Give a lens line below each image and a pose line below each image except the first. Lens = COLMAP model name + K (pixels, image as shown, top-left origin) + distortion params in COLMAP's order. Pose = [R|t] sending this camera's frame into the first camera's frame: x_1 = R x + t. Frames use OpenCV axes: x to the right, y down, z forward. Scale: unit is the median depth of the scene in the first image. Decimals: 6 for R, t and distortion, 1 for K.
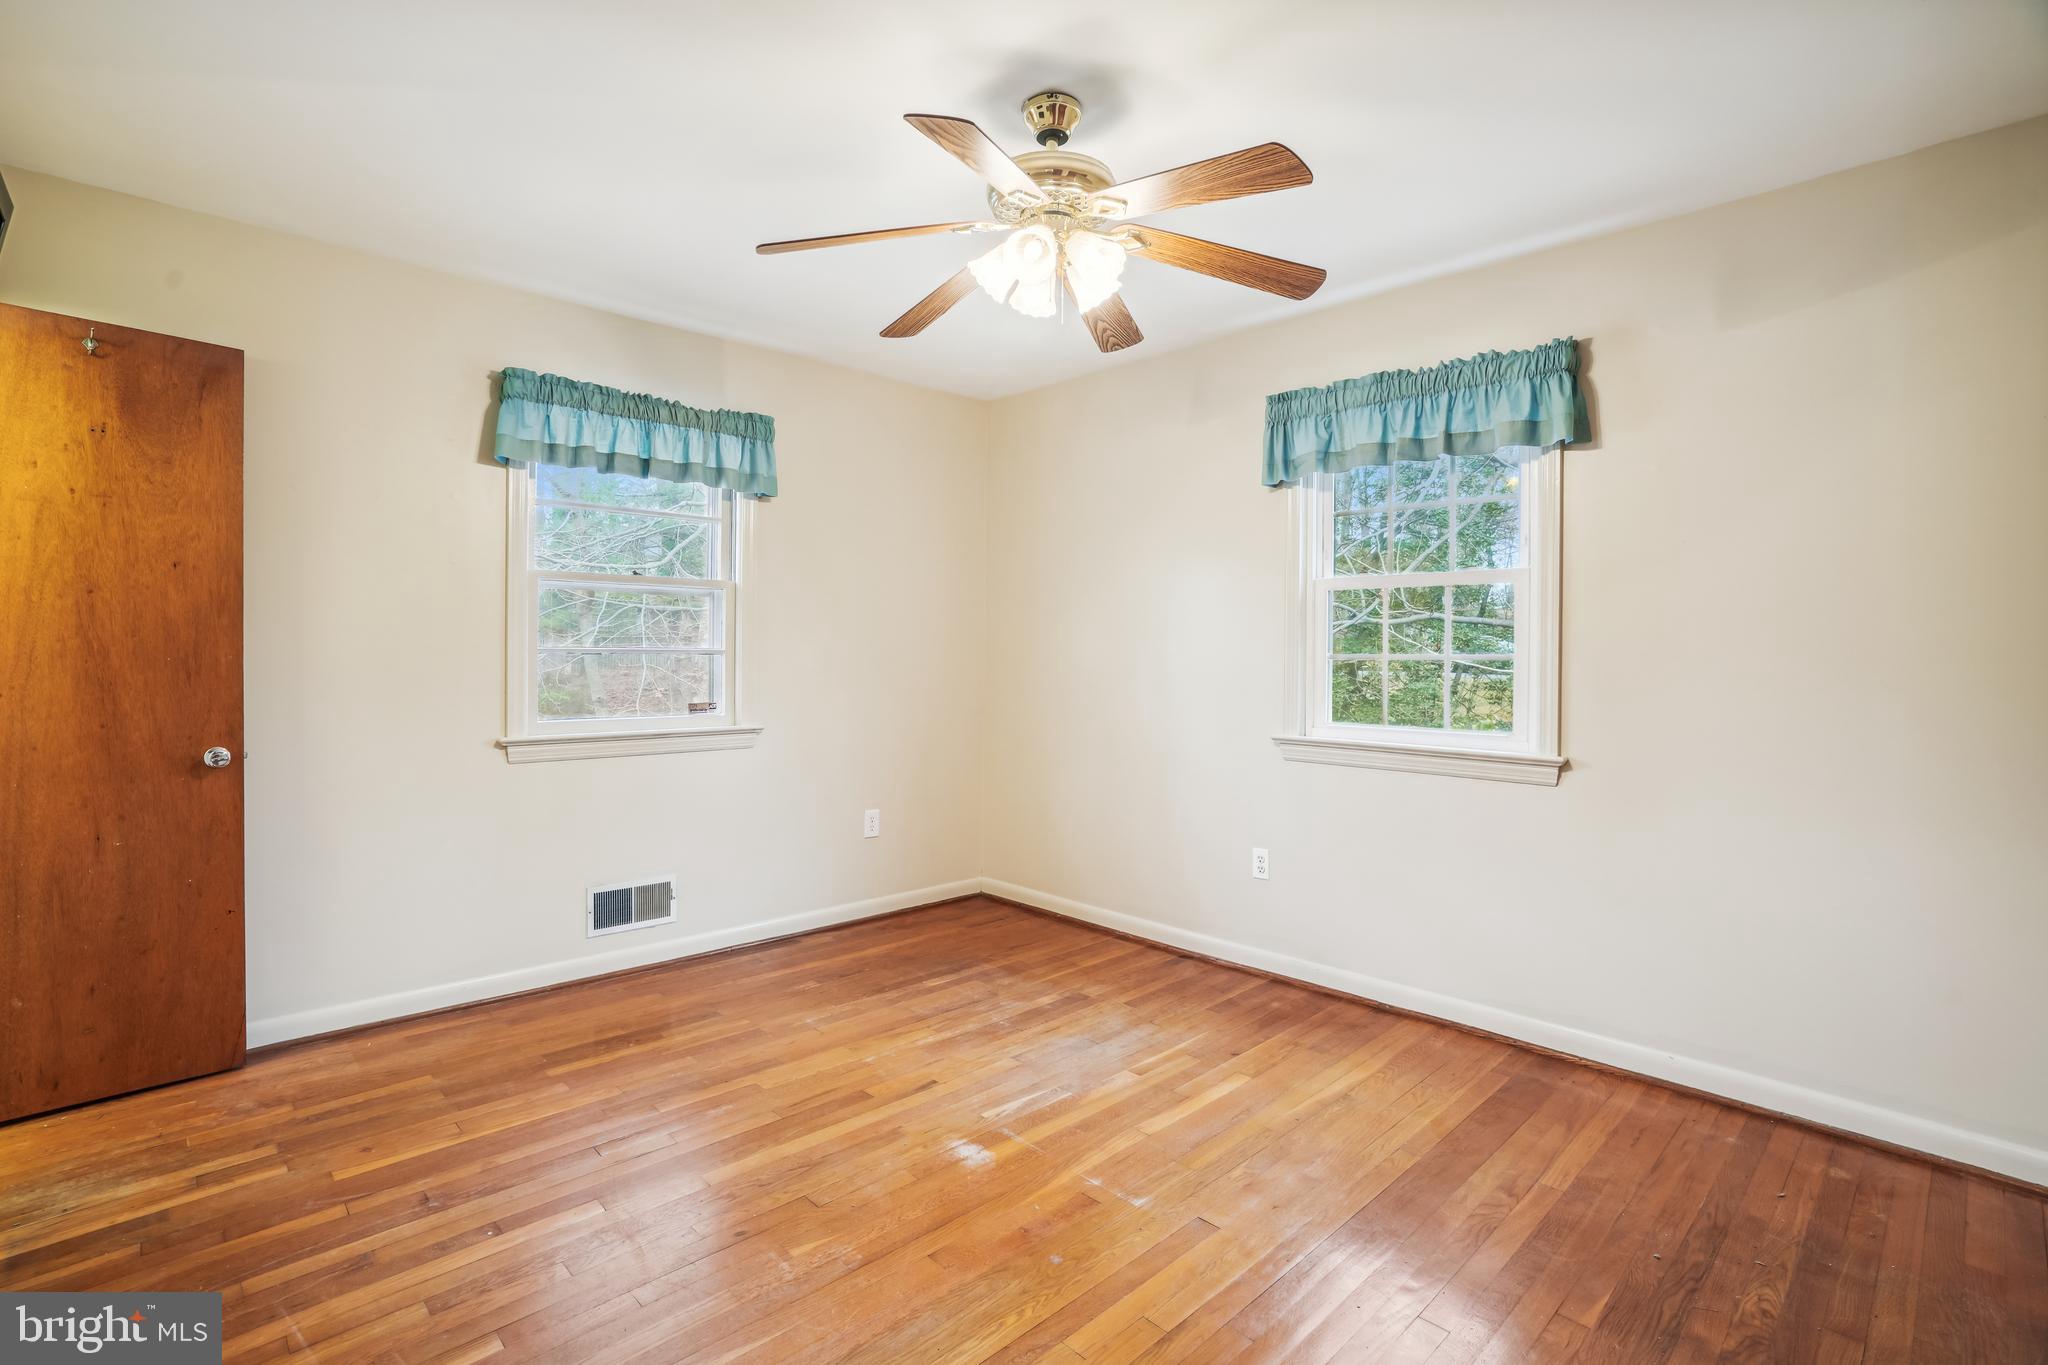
lens RADIAL K [[958.7, 0, 1010.9], [0, 958.7, 671.0], [0, 0, 1]] dist [-0.040997, 0.014699]
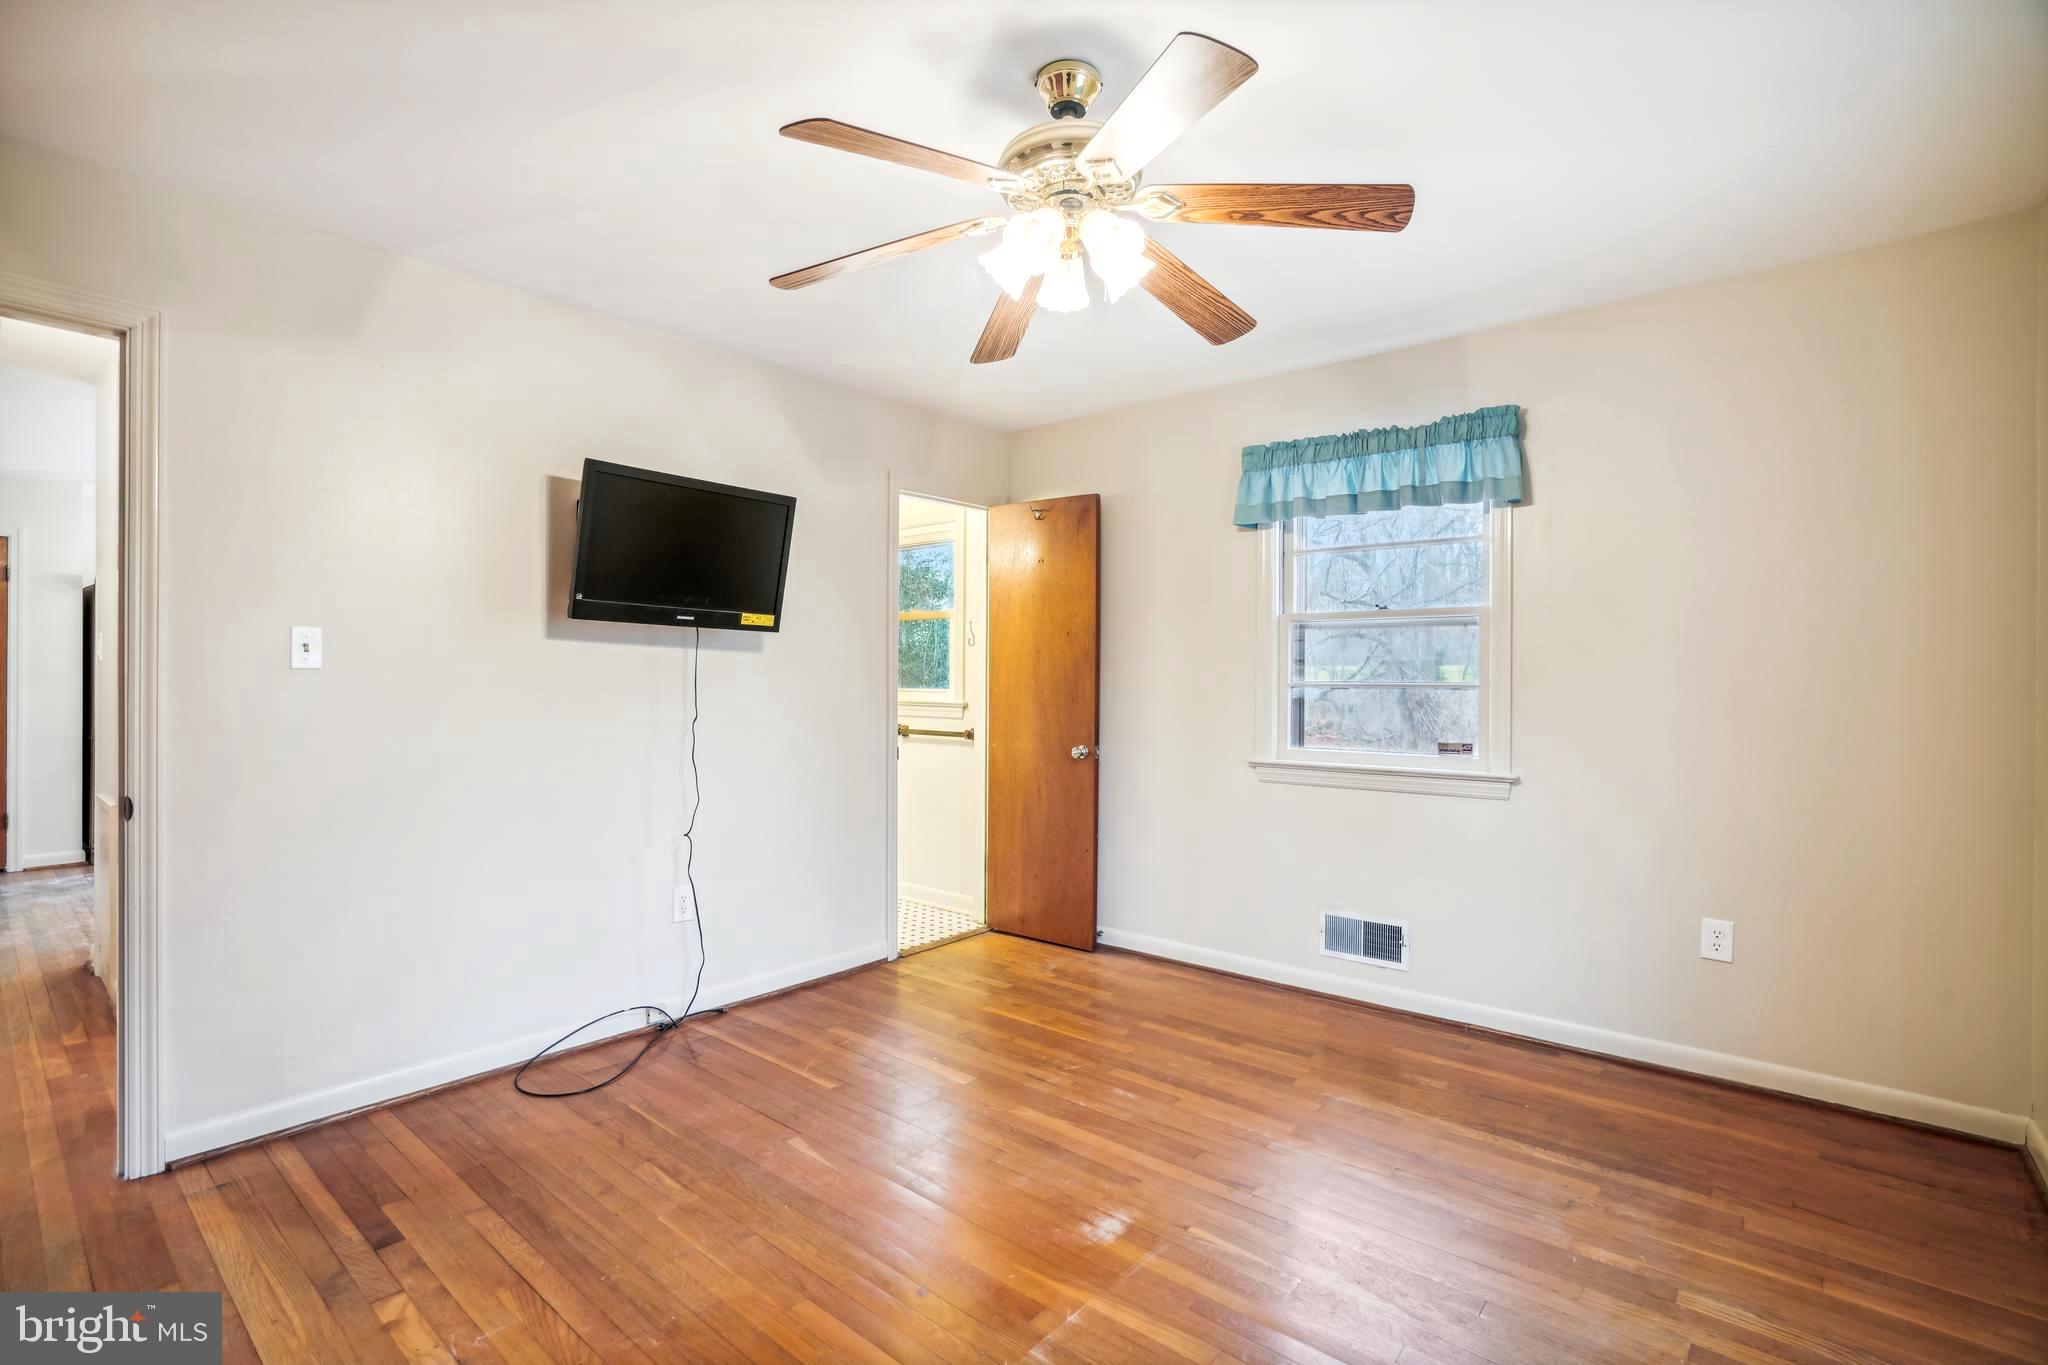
lens RADIAL K [[958.7, 0, 1005.2], [0, 958.7, 679.3], [0, 0, 1]] dist [-0.040997, 0.014699]
pose [[0.093504, -0.005405, -0.995604, 0.601620], [-0.020505, 0.999763, -0.007354, -0.012864], [0.995408, 0.021102, 0.093371, 0.554574]]
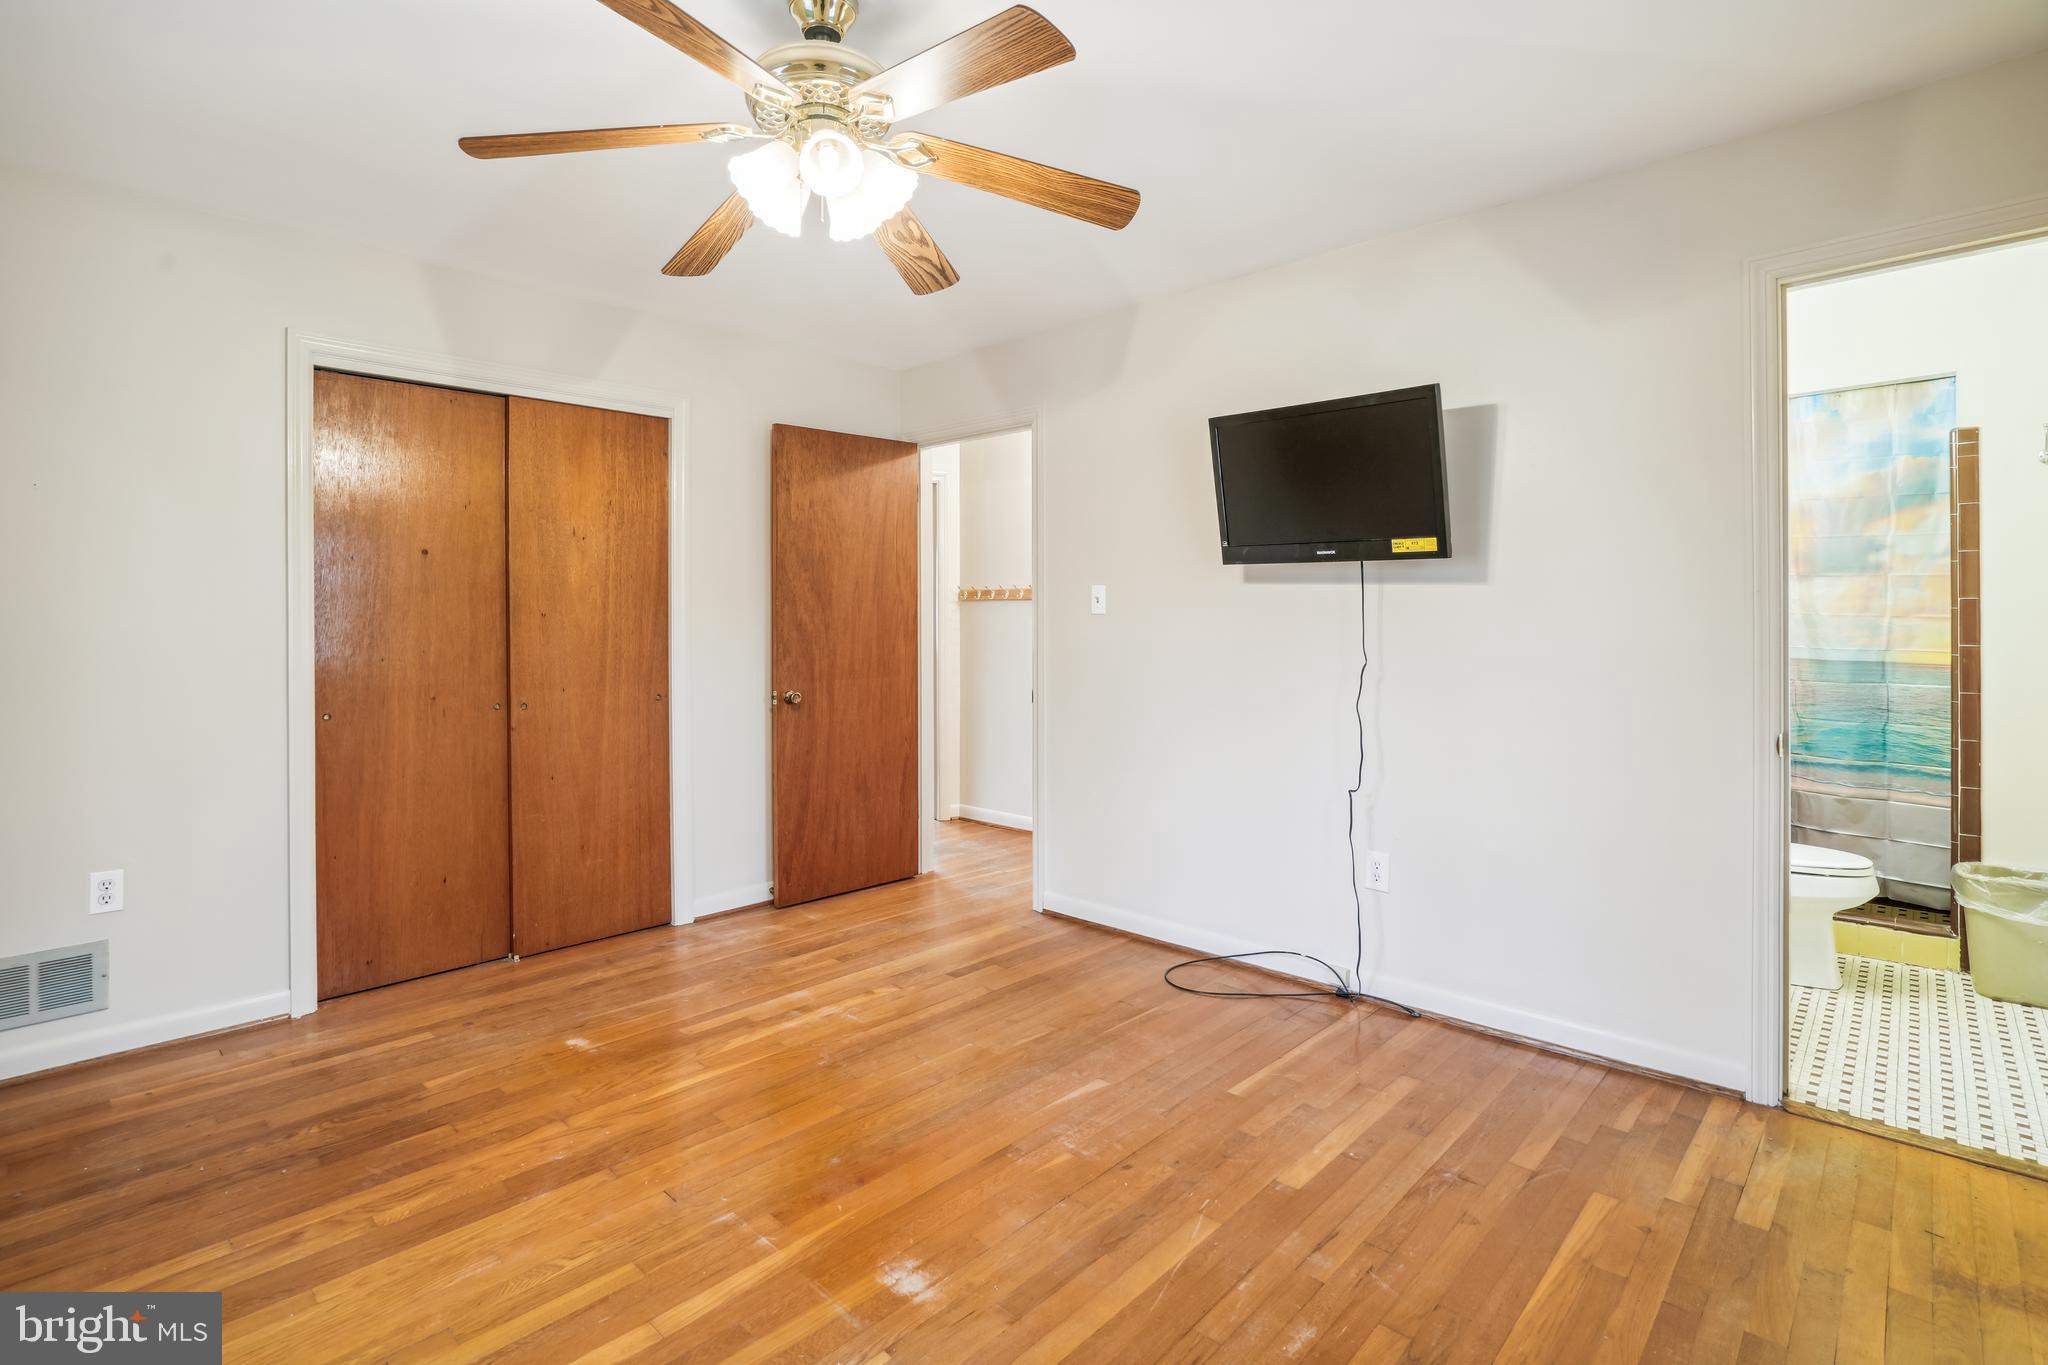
lens RADIAL K [[958.7, 0, 994.7], [0, 958.7, 624.4], [0, 0, 1]] dist [-0.040997, 0.014699]
pose [[-0.999399, -0.003350, -0.034501, -0.057636], [-0.003908, 0.999863, 0.016096, -0.021937], [0.034442, 0.016221, -0.999275, 1.208193]]
